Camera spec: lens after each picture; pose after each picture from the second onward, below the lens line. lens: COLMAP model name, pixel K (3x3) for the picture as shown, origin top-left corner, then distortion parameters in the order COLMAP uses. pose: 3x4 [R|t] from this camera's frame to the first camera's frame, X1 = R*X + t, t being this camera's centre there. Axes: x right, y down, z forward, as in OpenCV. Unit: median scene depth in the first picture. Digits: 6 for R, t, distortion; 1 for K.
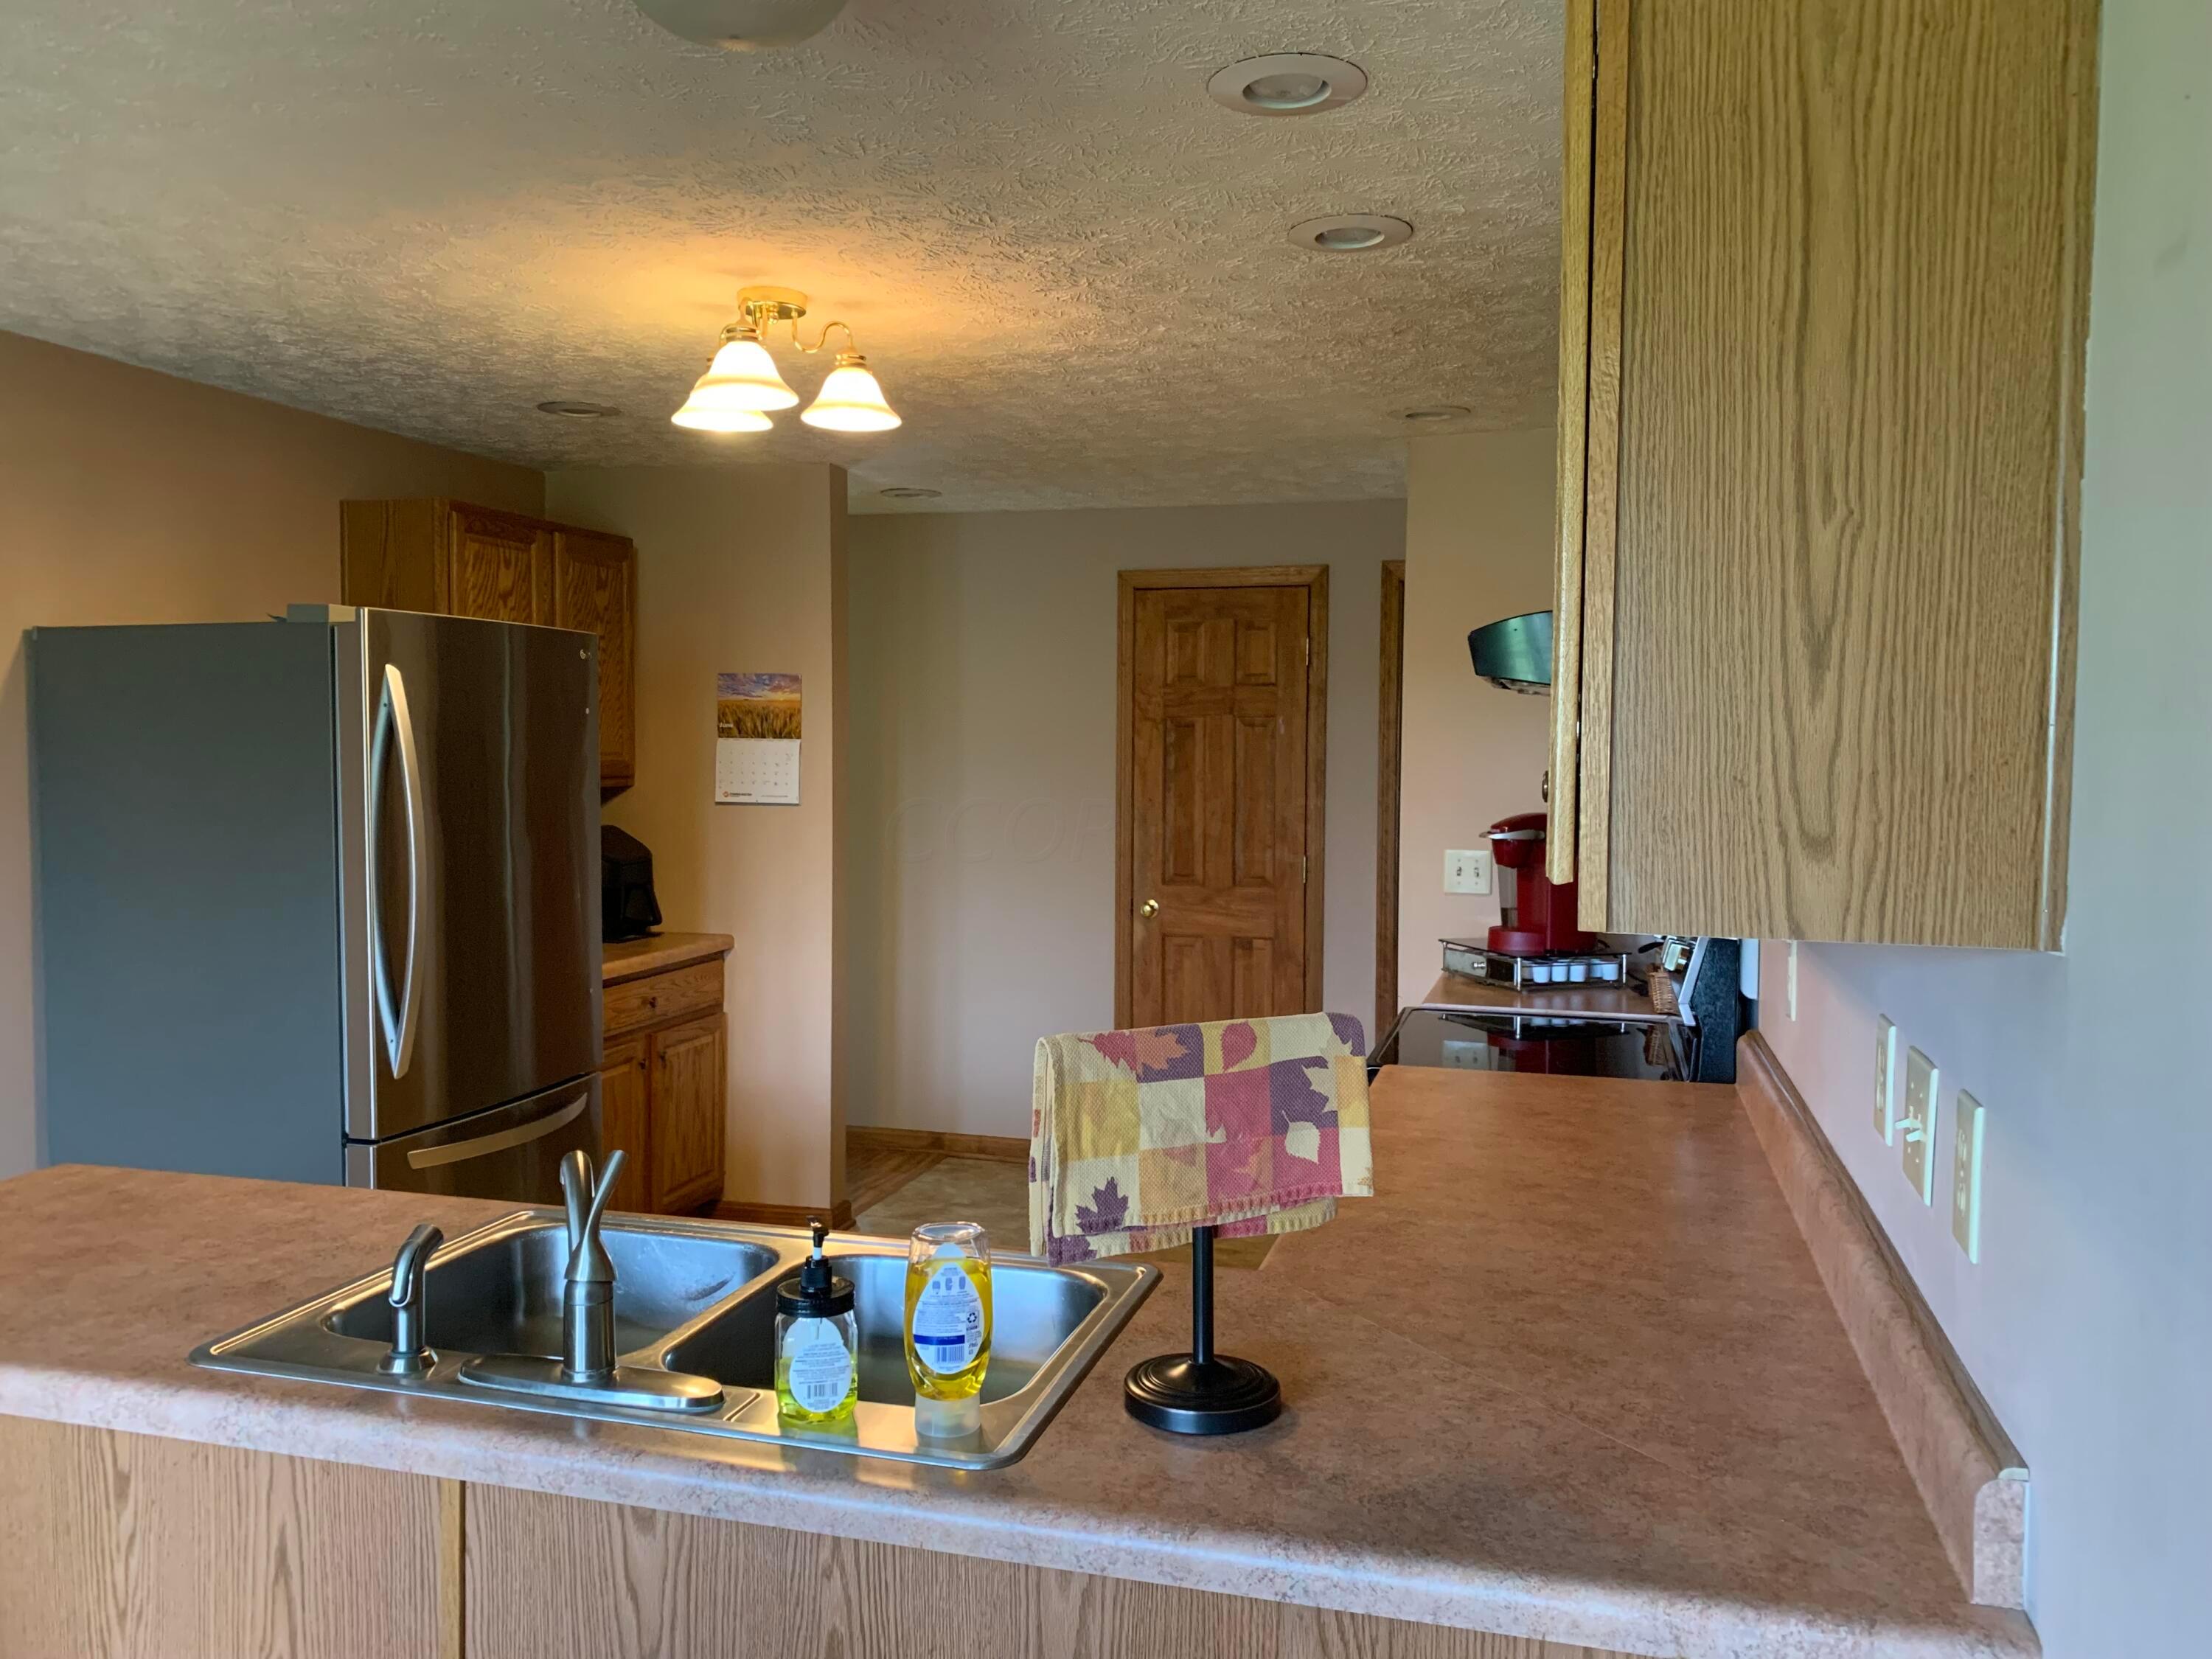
lens RADIAL K [[1686.1, 0, 1105.1], [0, 1686.1, 835.1], [0, 0, 1]] dist [0.045227, -0.058435]
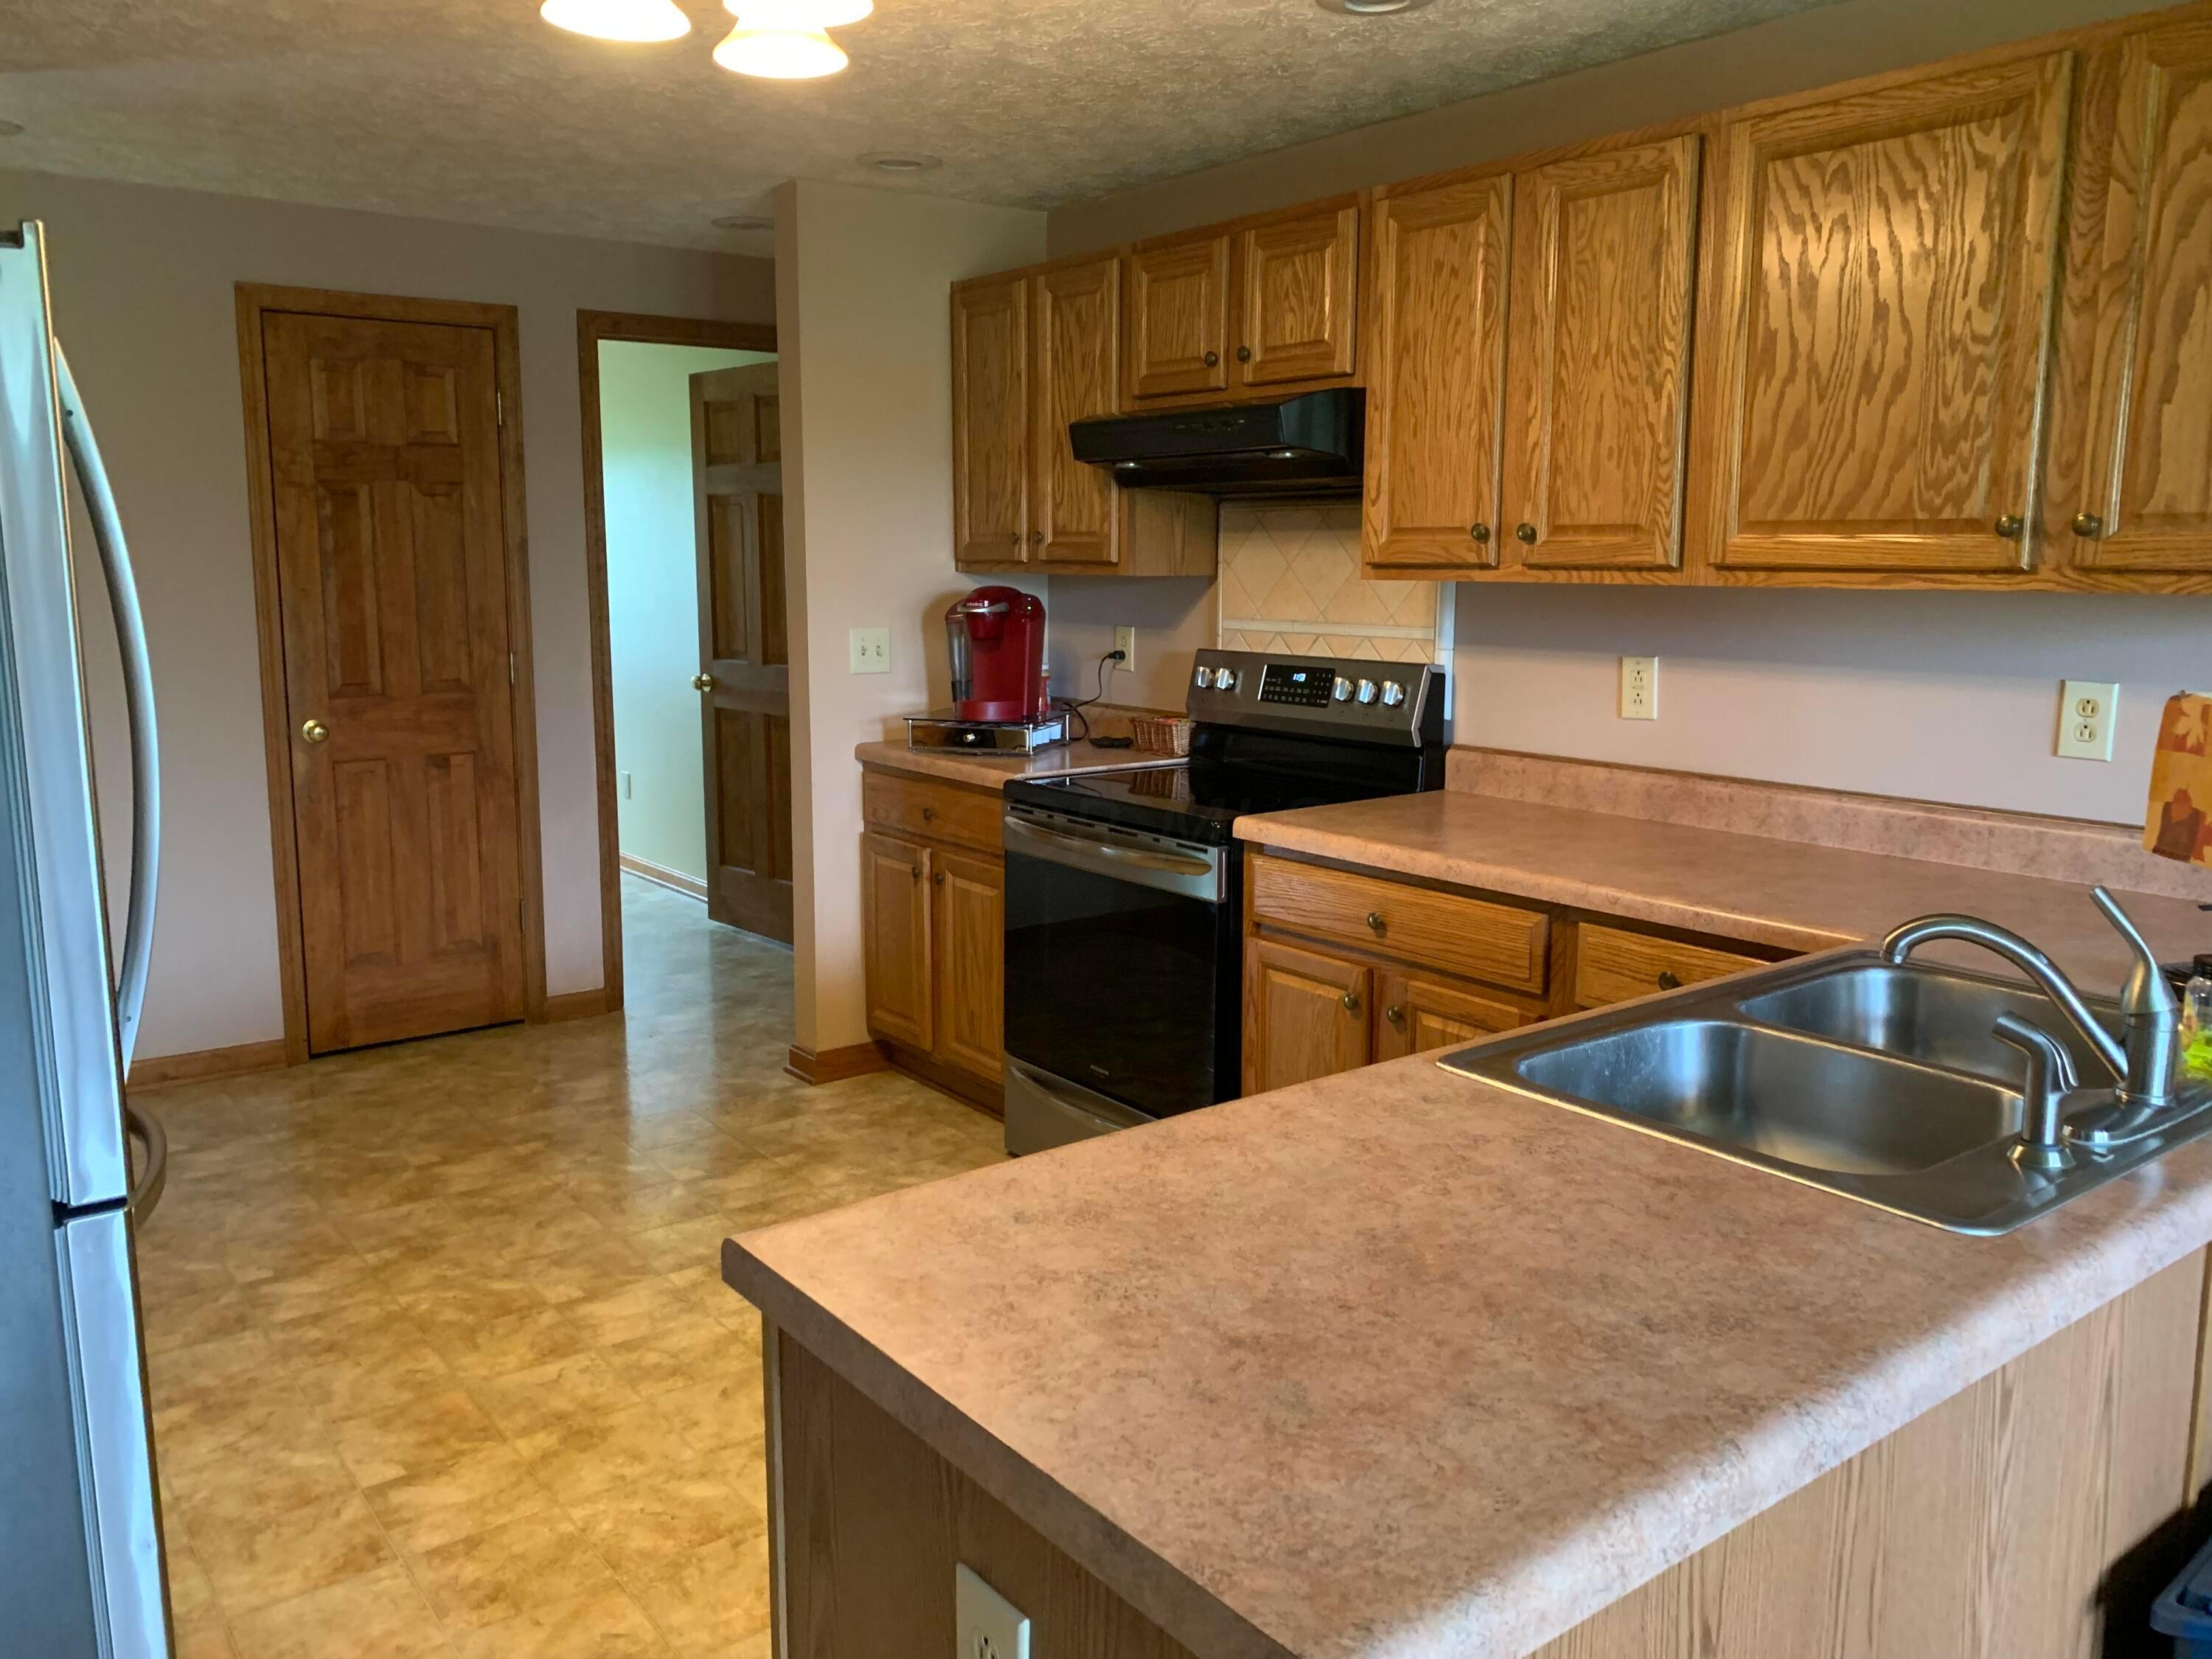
lens RADIAL K [[1686.1, 0, 1103.0], [0, 1686.1, 815.6], [0, 0, 1]] dist [0.045227, -0.058435]
pose [[0.606802, -0.128273, 0.784434, -0.381413], [0.043818, 0.990790, 0.128120, -0.002301], [-0.793644, -0.043371, 0.606834, 0.232748]]
